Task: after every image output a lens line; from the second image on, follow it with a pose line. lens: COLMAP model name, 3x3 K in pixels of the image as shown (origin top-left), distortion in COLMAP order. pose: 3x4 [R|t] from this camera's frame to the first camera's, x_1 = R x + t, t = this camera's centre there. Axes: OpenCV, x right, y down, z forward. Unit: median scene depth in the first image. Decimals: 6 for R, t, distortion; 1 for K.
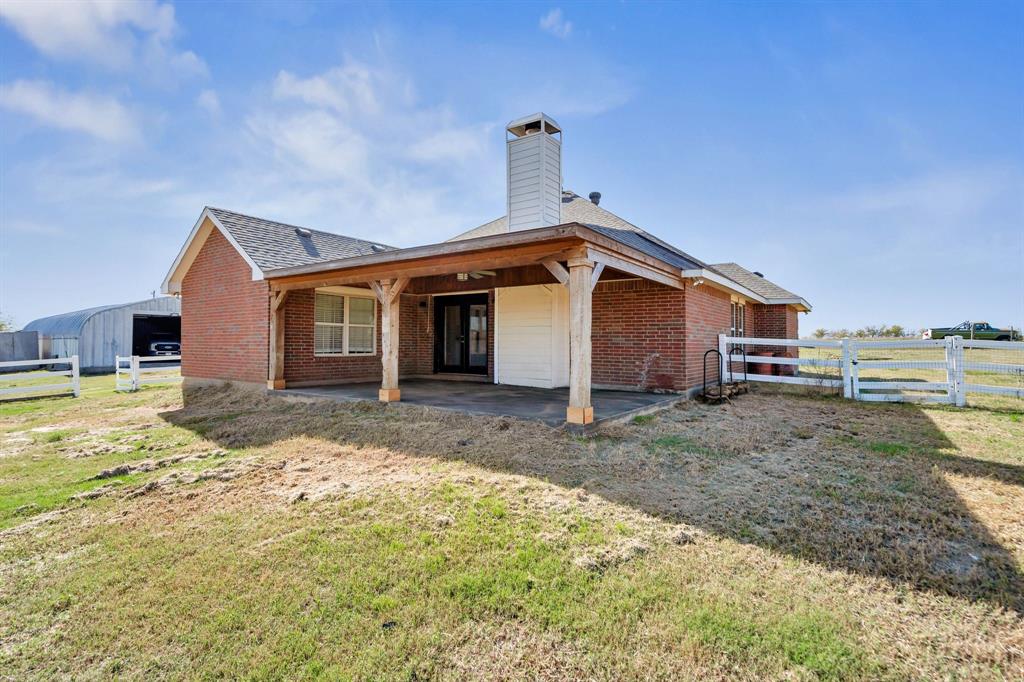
lens RADIAL K [[507.3, 0, 518.9], [0, 507.3, 340.0], [0, 0, 1]] dist [0.000008, 0.000176]
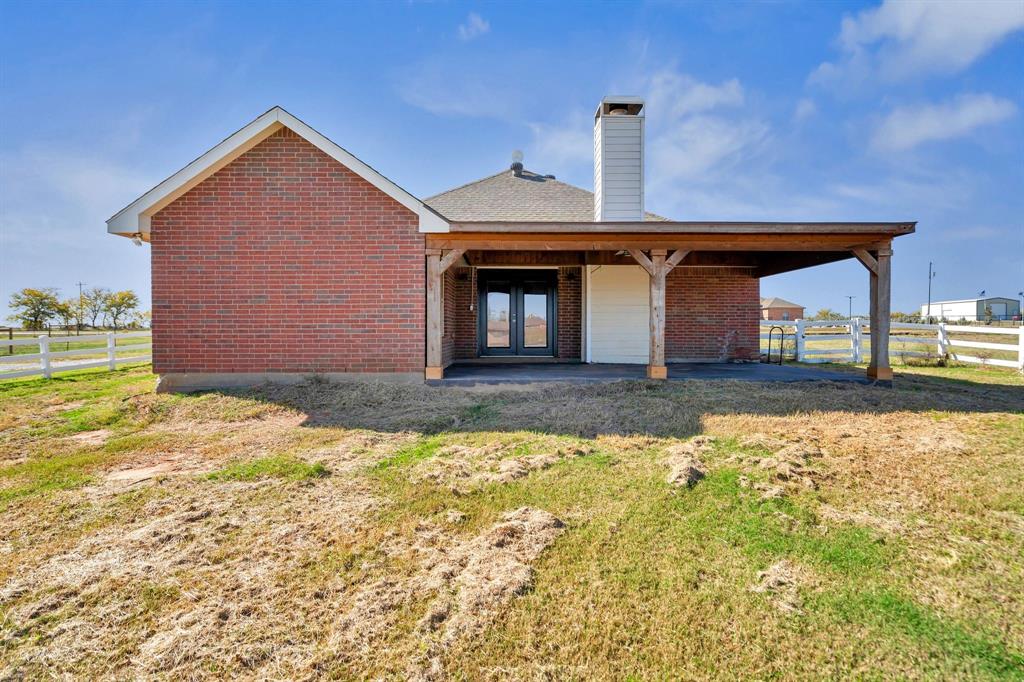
lens RADIAL K [[507.3, 0, 511.4], [0, 507.3, 339.0], [0, 0, 1]] dist [0.000008, 0.000176]
pose [[0.813284, -0.011948, 0.581744, -0.833593], [-0.004316, 0.999638, 0.026565, 0.016907], [-0.581851, -0.024116, 0.812938, 0.321597]]
